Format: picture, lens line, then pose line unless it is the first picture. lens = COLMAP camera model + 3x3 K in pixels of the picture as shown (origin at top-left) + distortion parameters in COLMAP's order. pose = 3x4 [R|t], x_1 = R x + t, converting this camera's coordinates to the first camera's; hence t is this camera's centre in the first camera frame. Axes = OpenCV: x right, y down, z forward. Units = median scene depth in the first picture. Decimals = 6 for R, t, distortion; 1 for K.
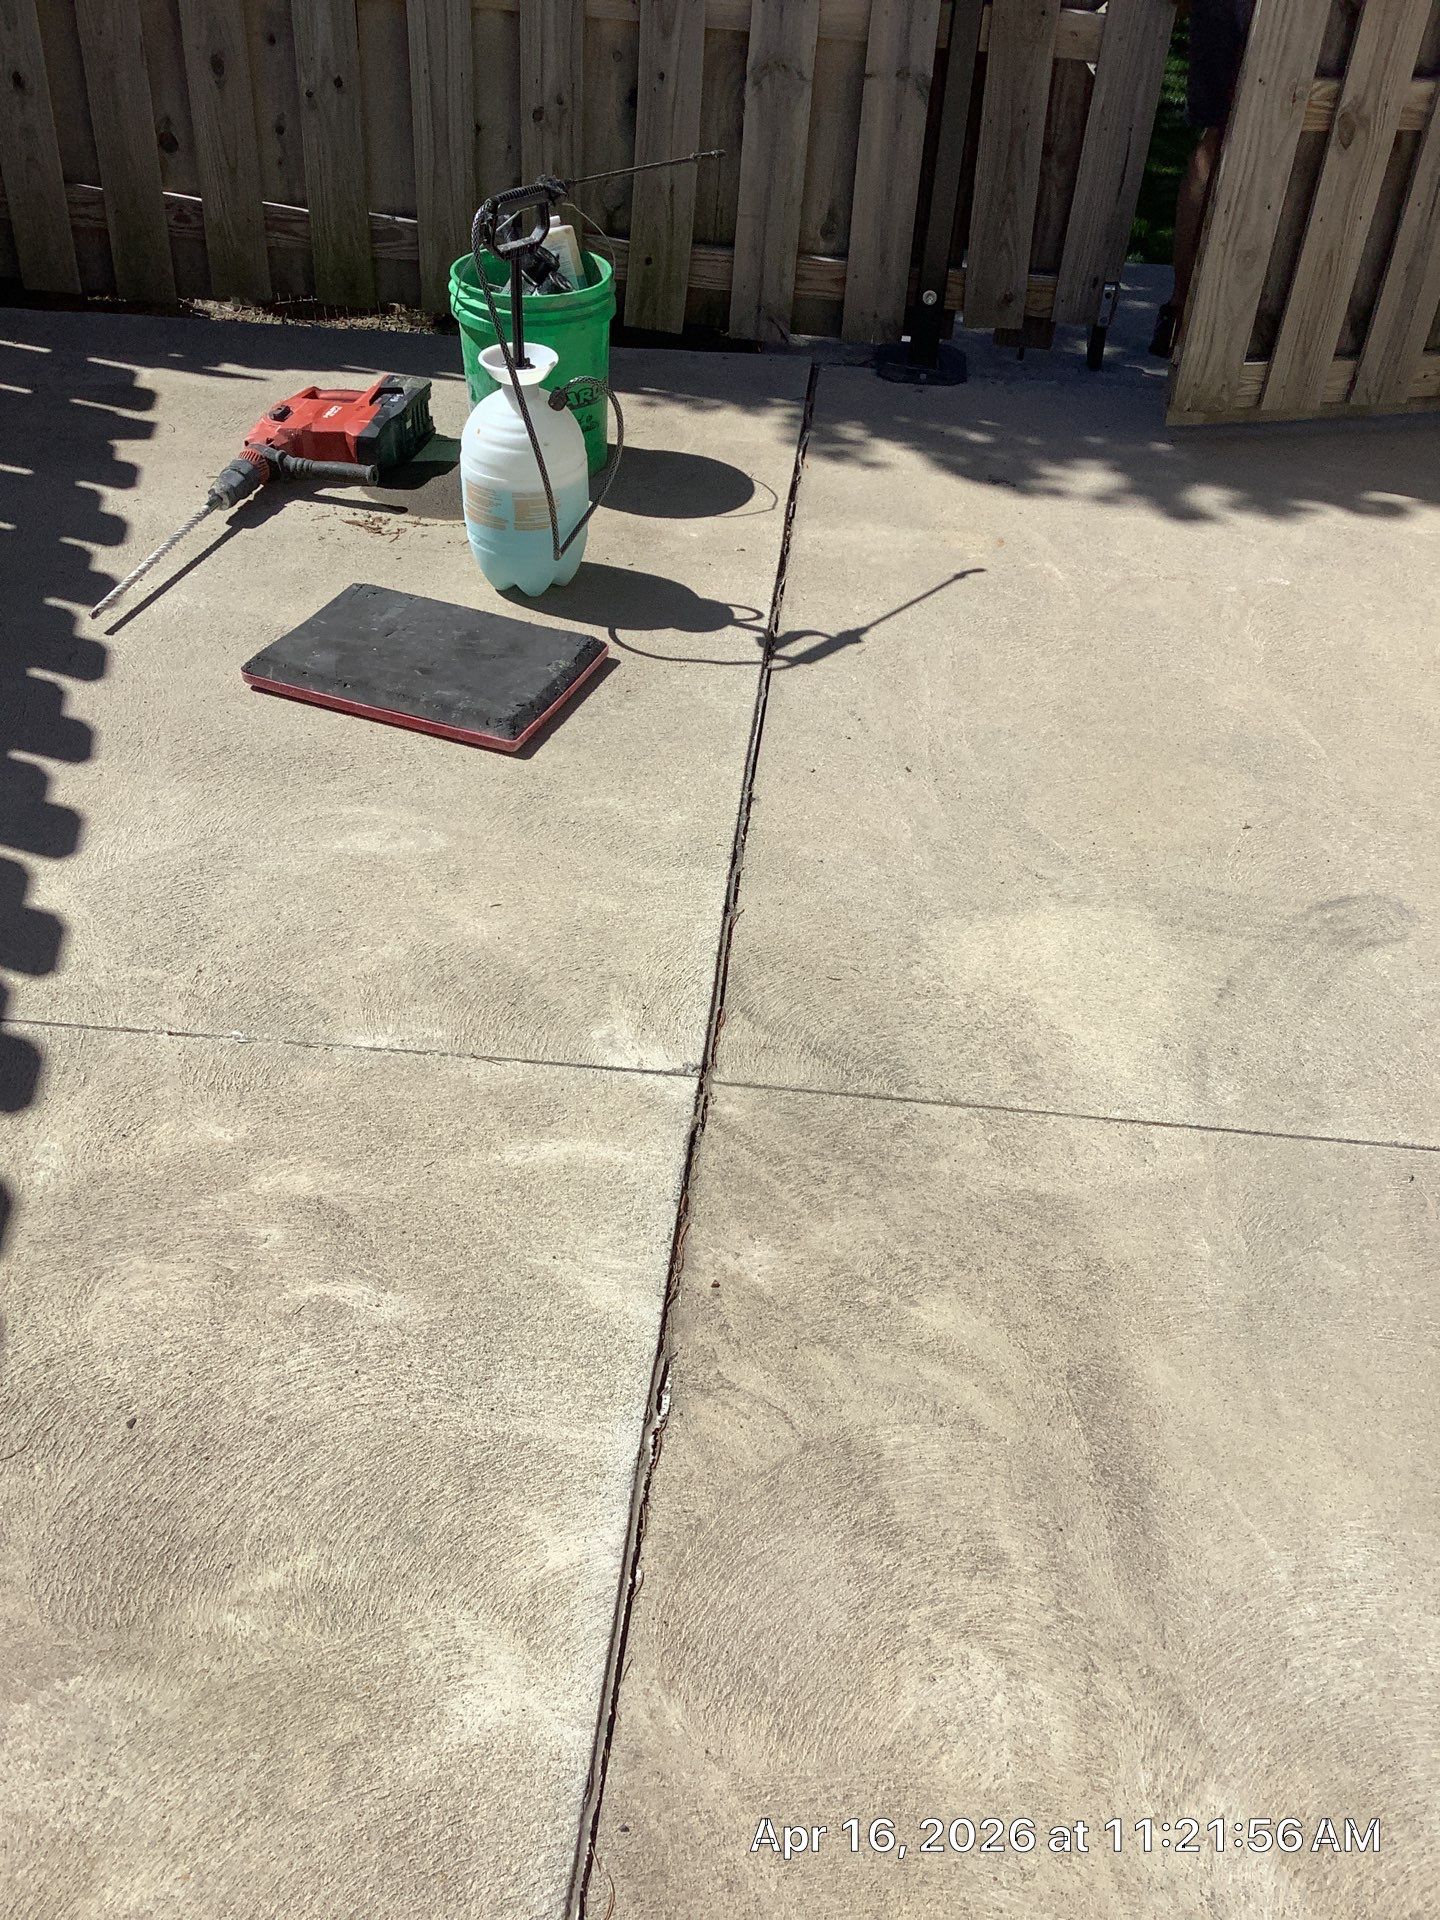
lens RADIAL K [[1740.1, 0, 726.5], [0, 1740.1, 965.9], [0, 0, 1]] dist [0.134322, -0.282803]
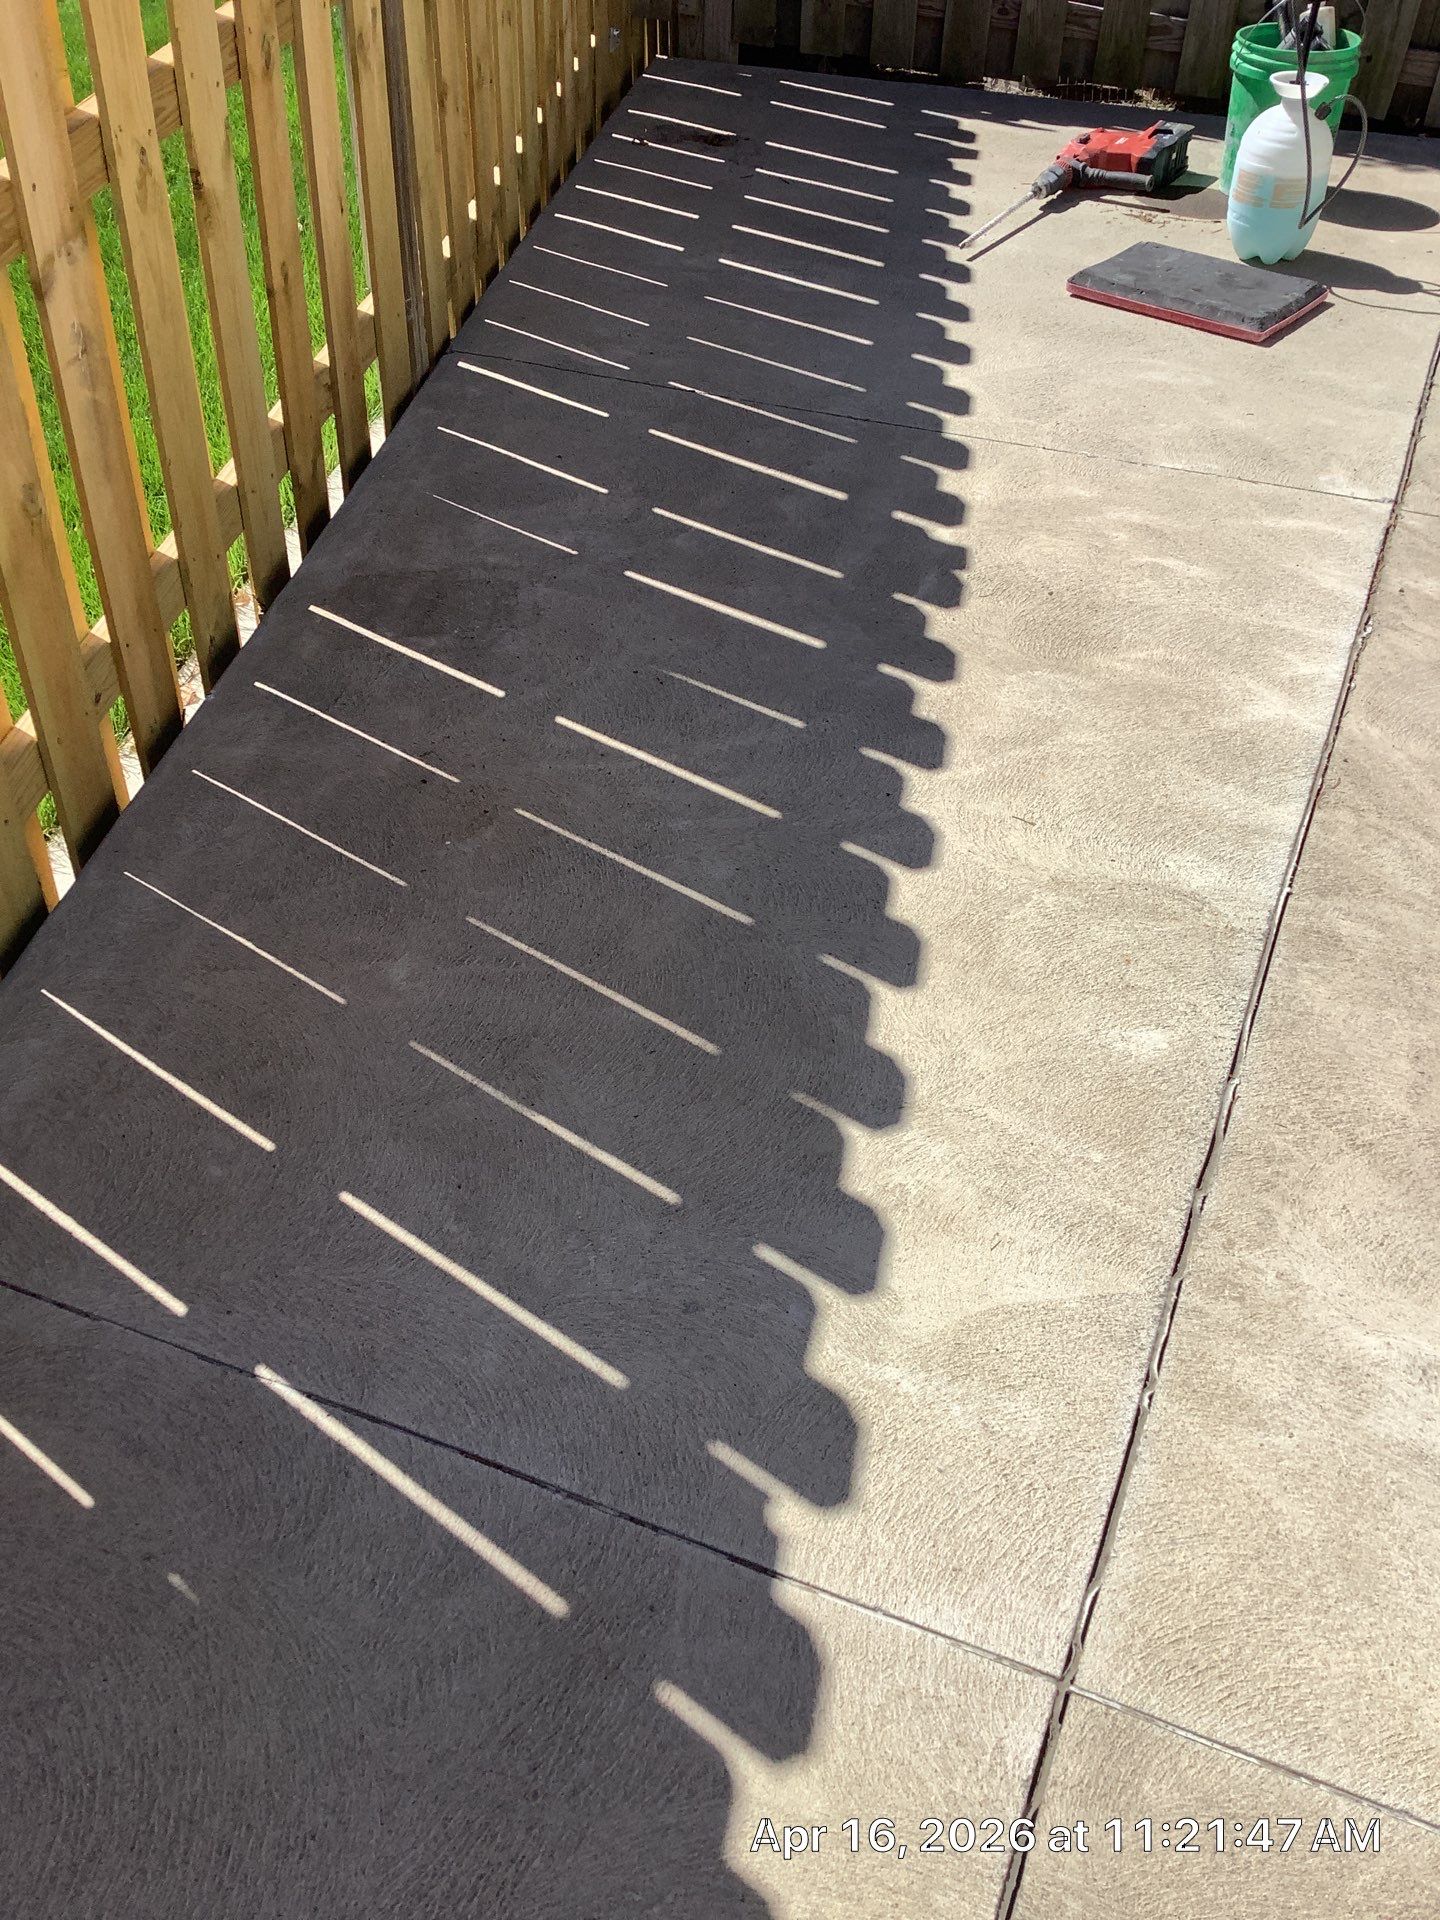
lens RADIAL K [[1759.3, 0, 708.5], [0, 1759.3, 958.3], [0, 0, 1]] dist [0.119831, -0.242477]
pose [[0.954064, 0.168551, -0.247694, -0.104046], [-0.164638, 0.985675, 0.036583, 0.387227], [0.250312, 0.005877, 0.968147, -0.504341]]
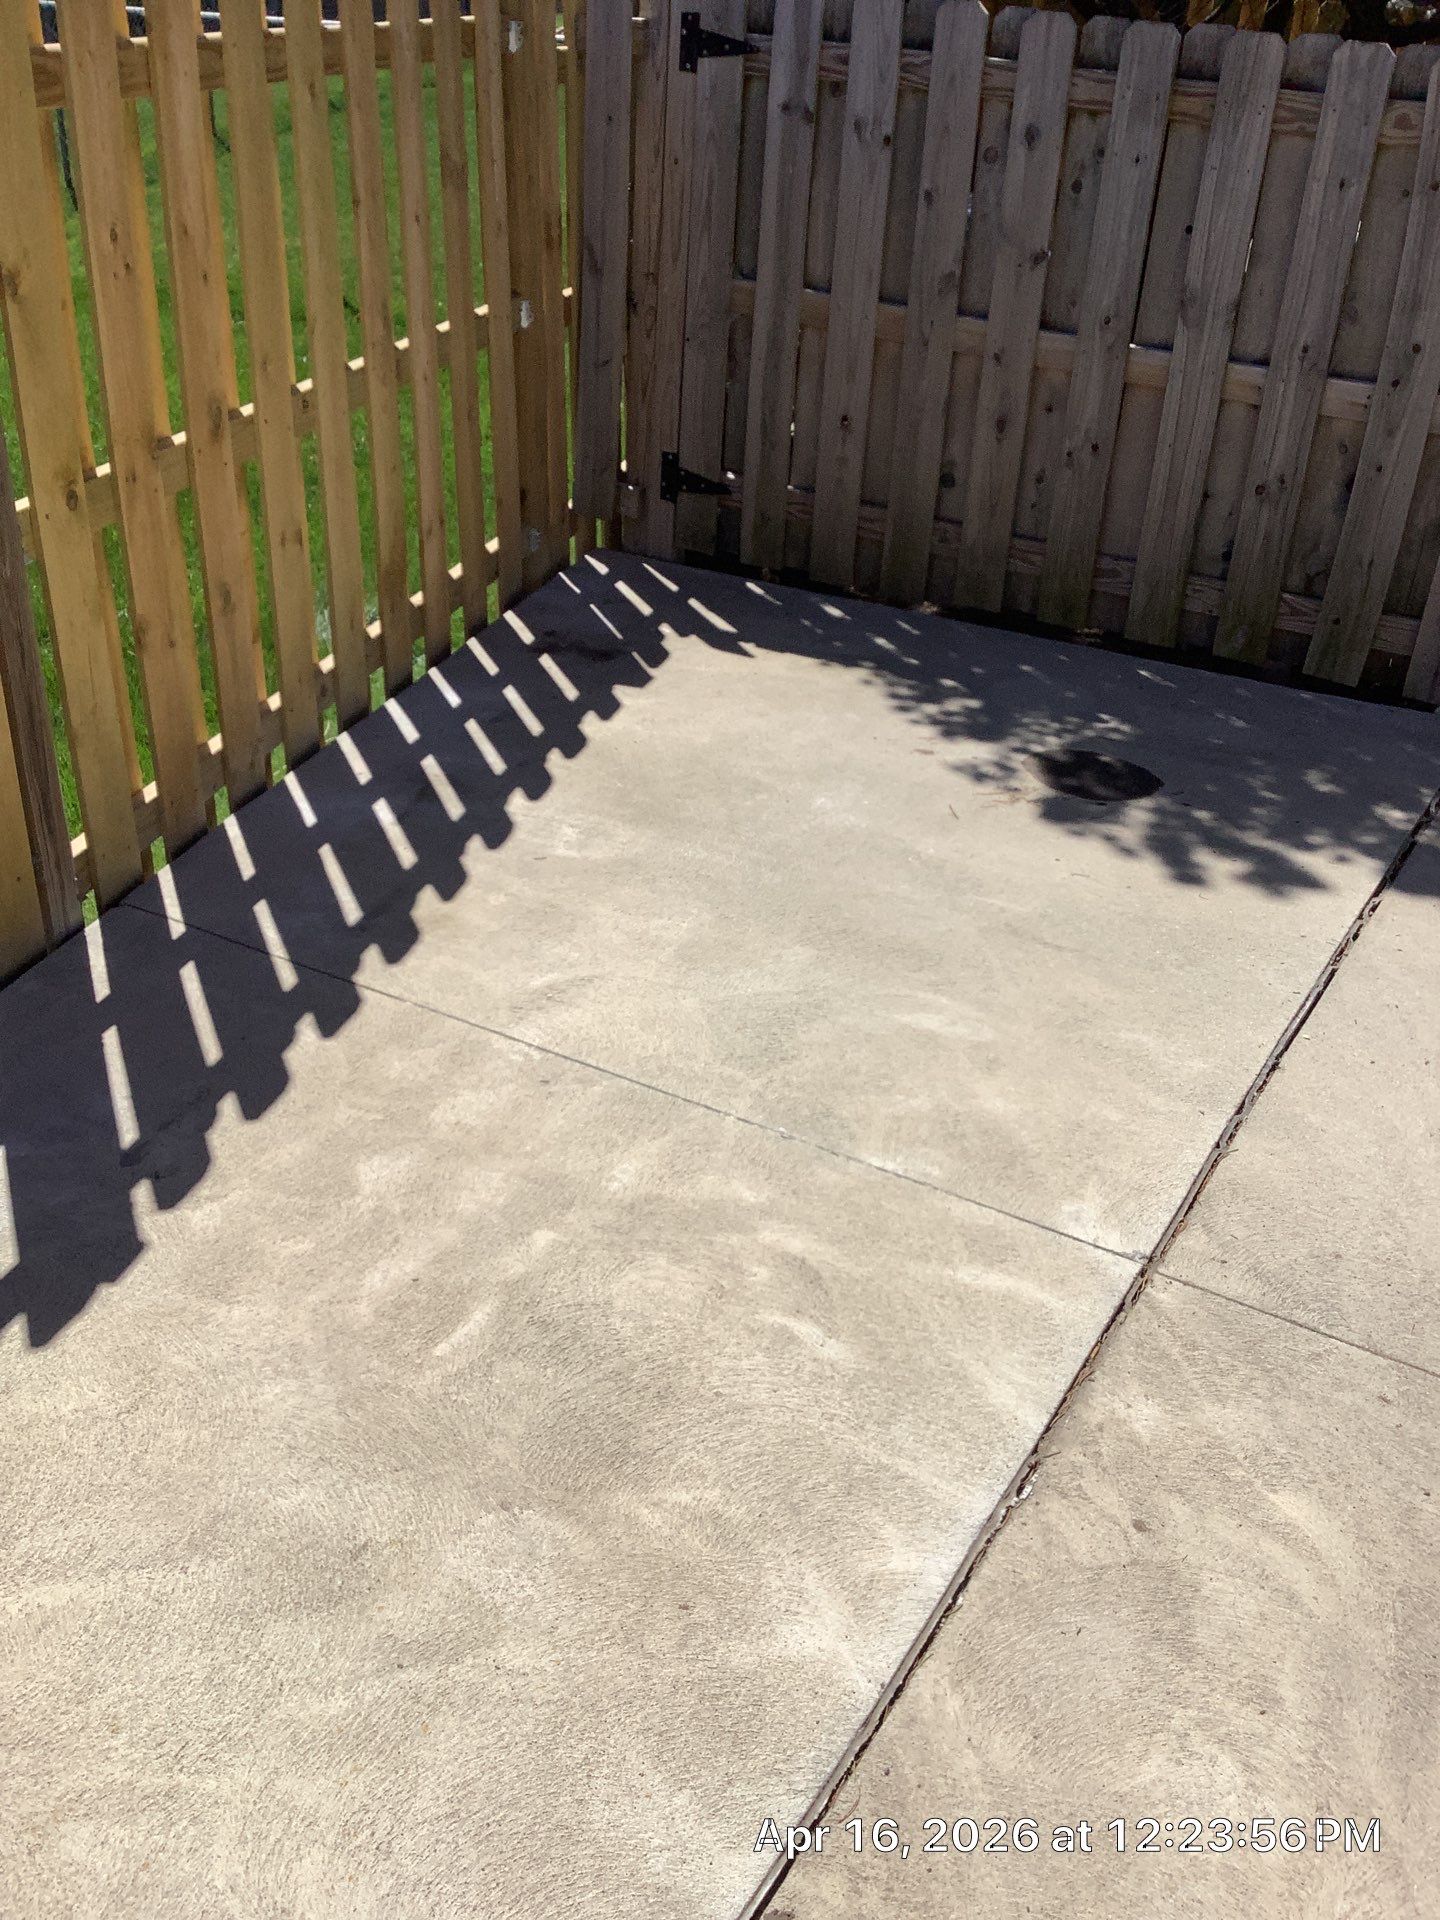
lens RADIAL K [[1759.3, 0, 708.5], [0, 1759.3, 958.3], [0, 0, 1]] dist [0.119831, -0.242477]
pose [[0.902281, 0.203747, -0.379969, 0.099660], [-0.271439, 0.953157, -0.133461, 0.083065], [0.334978, 0.223558, 0.915321, -0.153456]]
